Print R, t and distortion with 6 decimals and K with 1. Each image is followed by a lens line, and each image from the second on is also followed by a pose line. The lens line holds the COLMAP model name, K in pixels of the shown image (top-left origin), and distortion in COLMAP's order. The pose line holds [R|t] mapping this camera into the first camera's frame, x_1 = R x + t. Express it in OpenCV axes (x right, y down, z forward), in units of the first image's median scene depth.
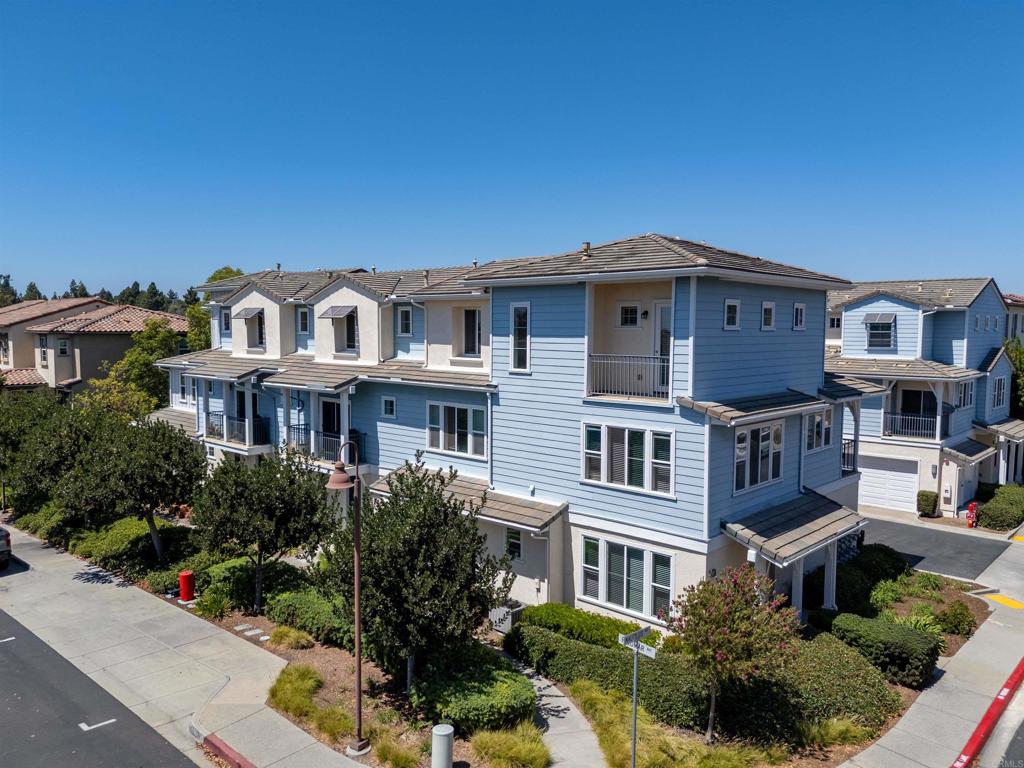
lens RADIAL K [[753.6, 0, 515.6], [0, 753.6, 383.6], [0, 0, 1]] dist [0.067739, -0.066729]
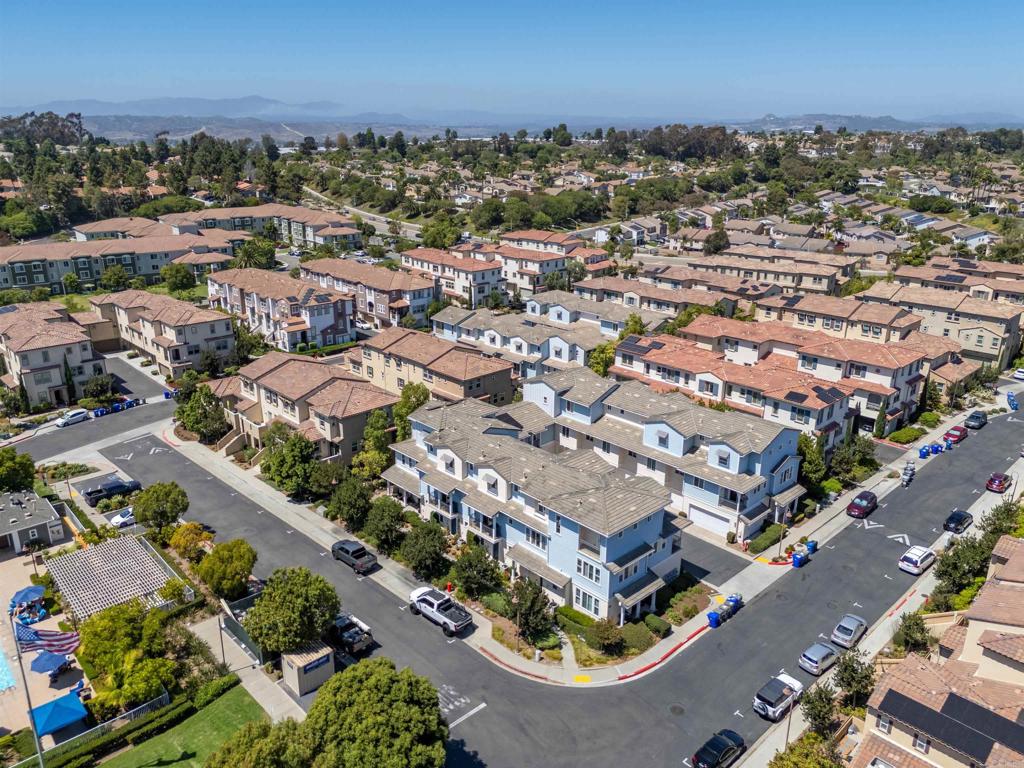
lens RADIAL K [[753.6, 0, 515.6], [0, 753.6, 383.6], [0, 0, 1]] dist [0.067739, -0.066729]
pose [[0.998144, 0.019504, -0.057683, -0.000583], [-0.004311, 0.967574, 0.252553, -1.549198], [0.060739, -0.251835, 0.965862, -2.062014]]
